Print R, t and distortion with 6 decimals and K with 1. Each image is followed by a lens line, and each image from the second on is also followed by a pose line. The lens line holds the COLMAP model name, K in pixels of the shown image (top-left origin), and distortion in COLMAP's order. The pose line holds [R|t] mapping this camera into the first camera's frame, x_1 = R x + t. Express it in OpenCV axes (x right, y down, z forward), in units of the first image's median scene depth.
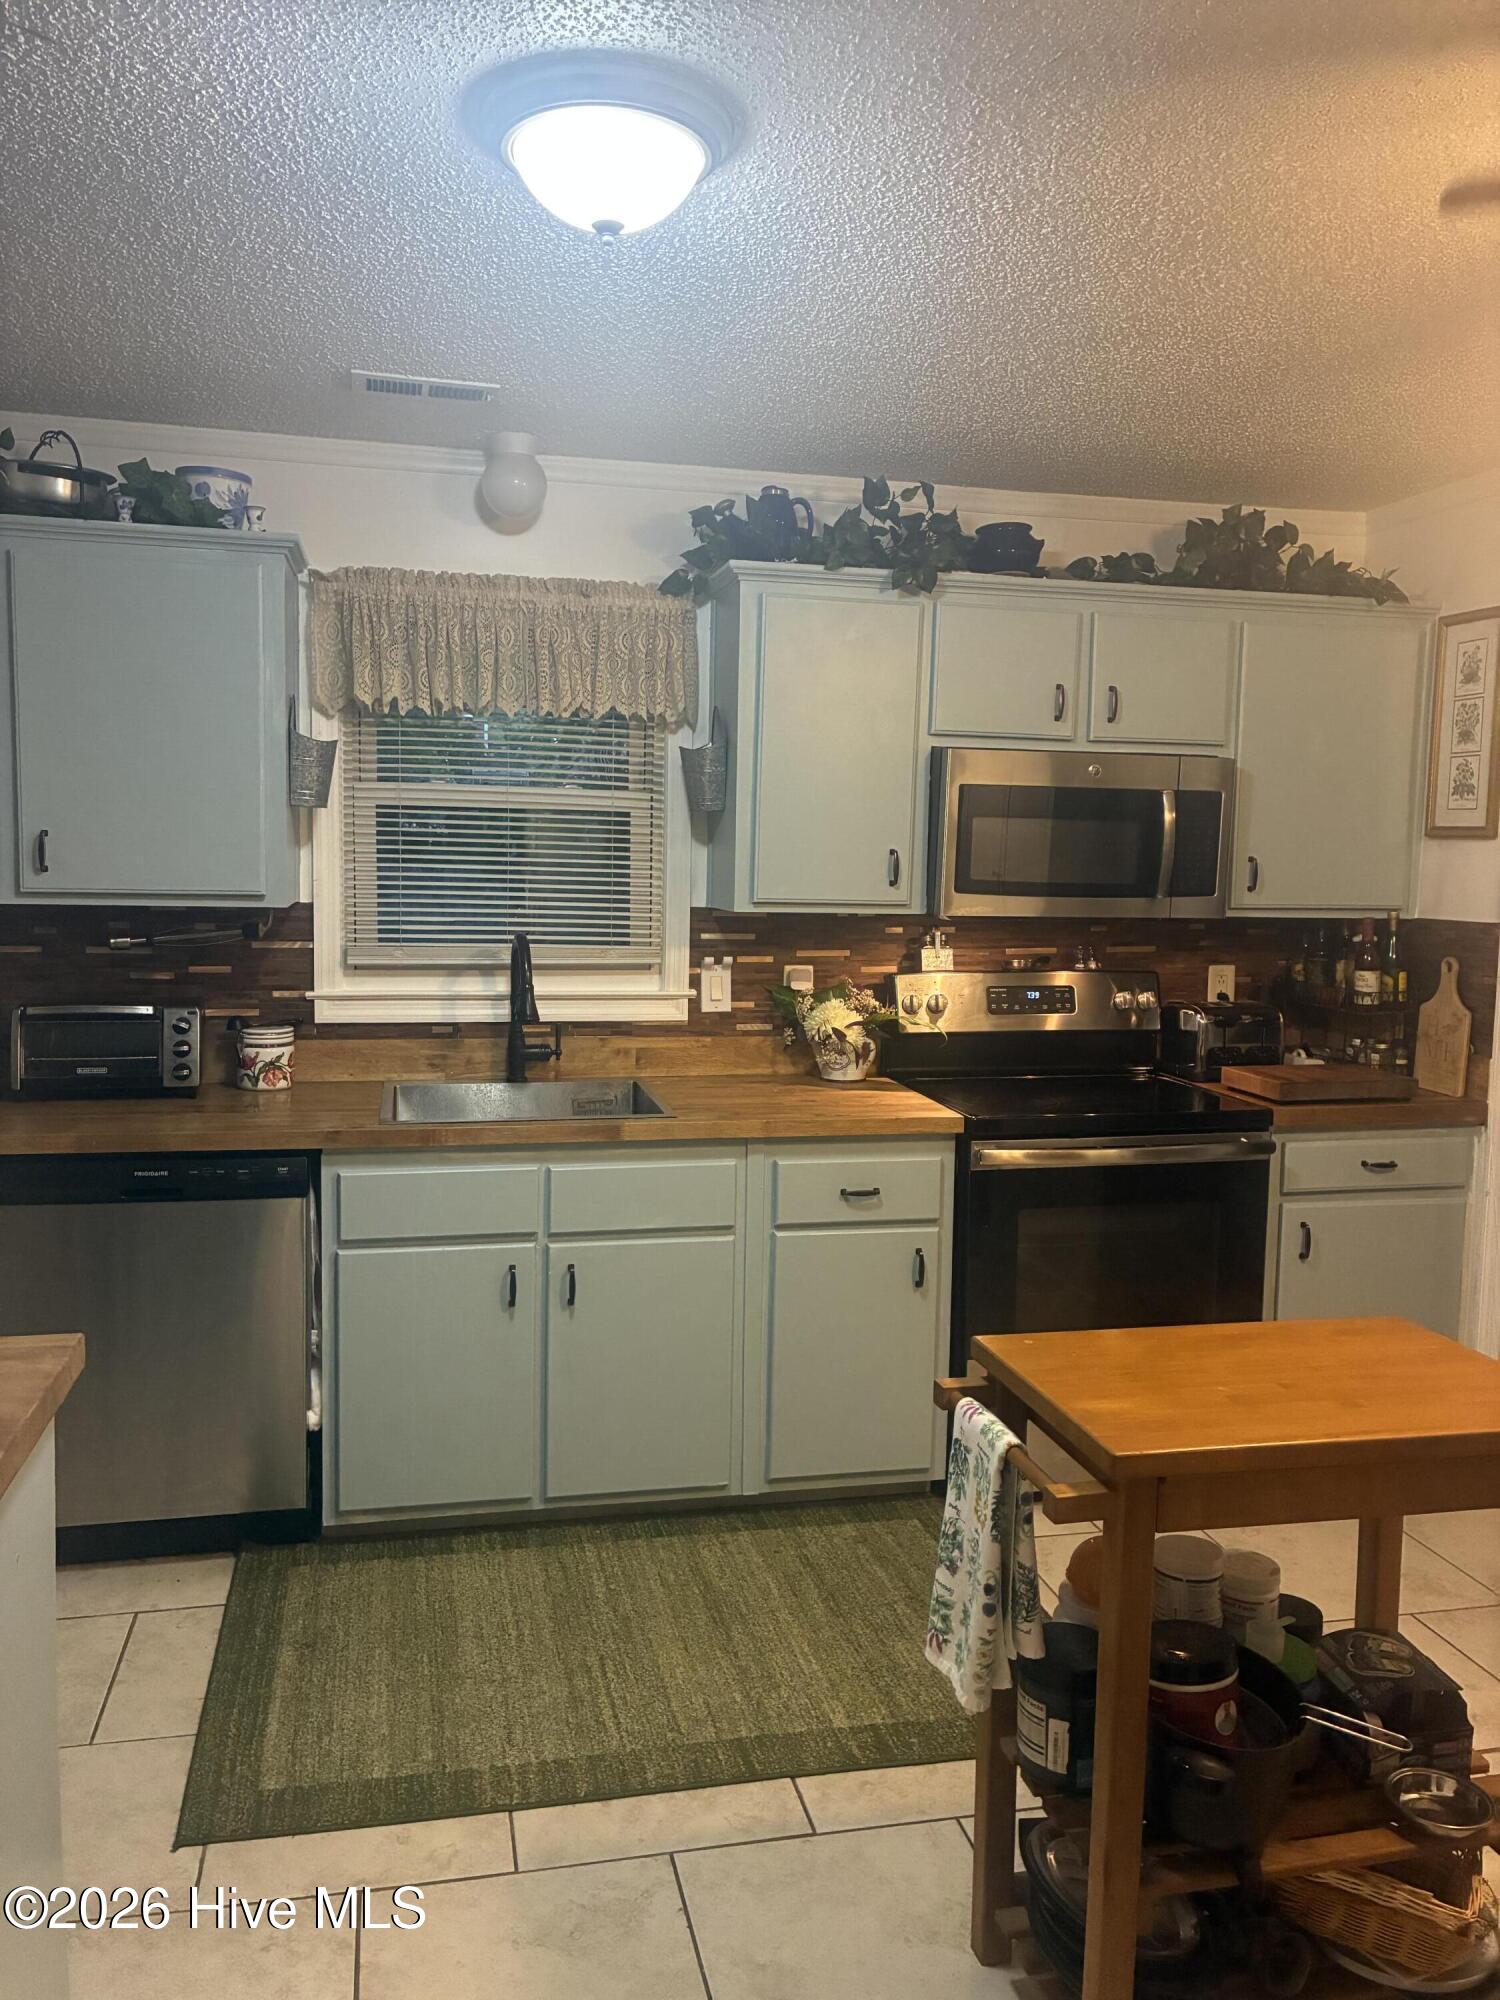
lens RADIAL K [[1510.6, 0, 747.6], [0, 1510.6, 997.5], [0, 0, 1]] dist [0.058164, 0.002646]
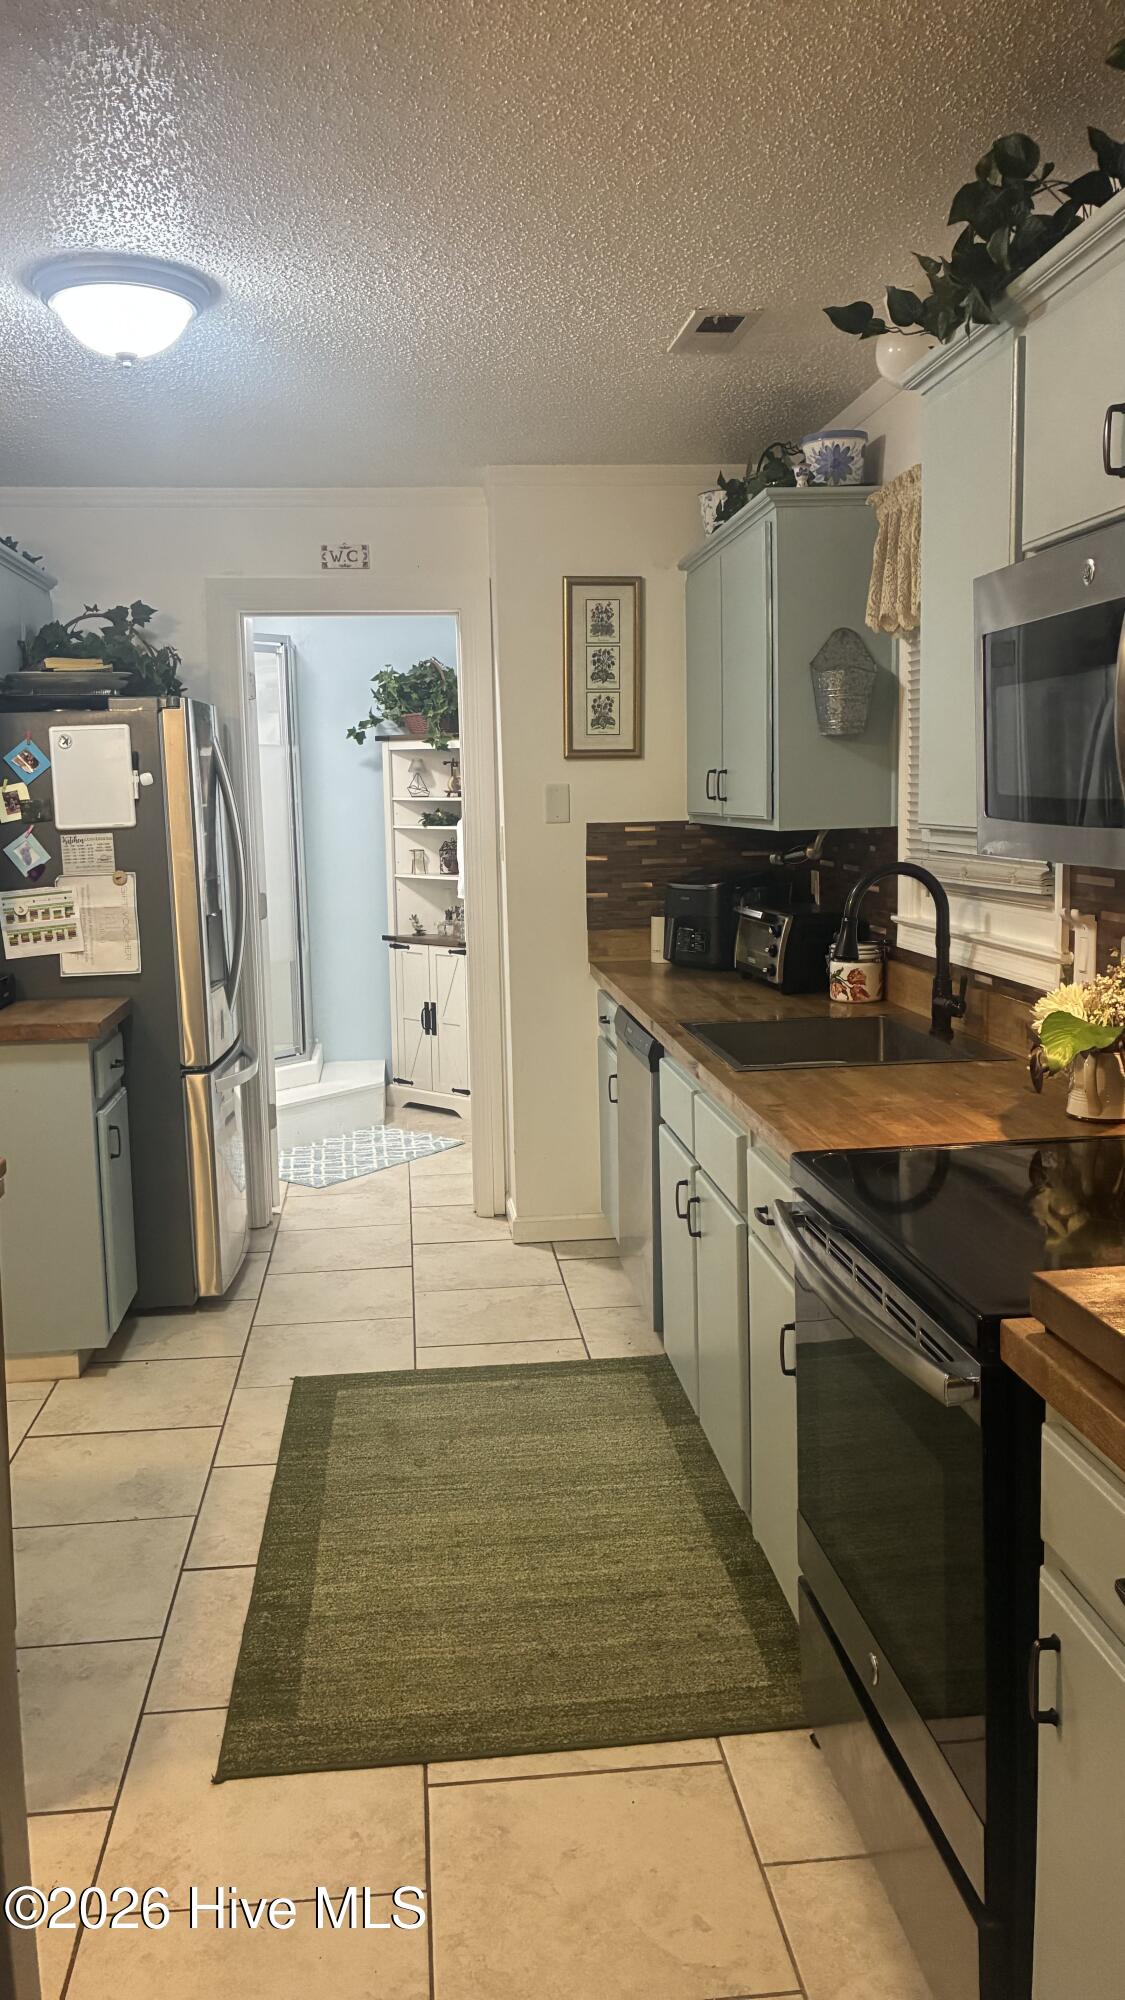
lens RADIAL K [[1554.7, 0, 566.6], [0, 1554.7, 1001.9], [0, 0, 1]] dist [0.088714, -0.028558]
pose [[-0.119076, 0.107103, -0.987092, 0.917156], [-0.080870, 0.989816, 0.117154, -0.060393], [0.989586, 0.093776, -0.109202, 1.067019]]
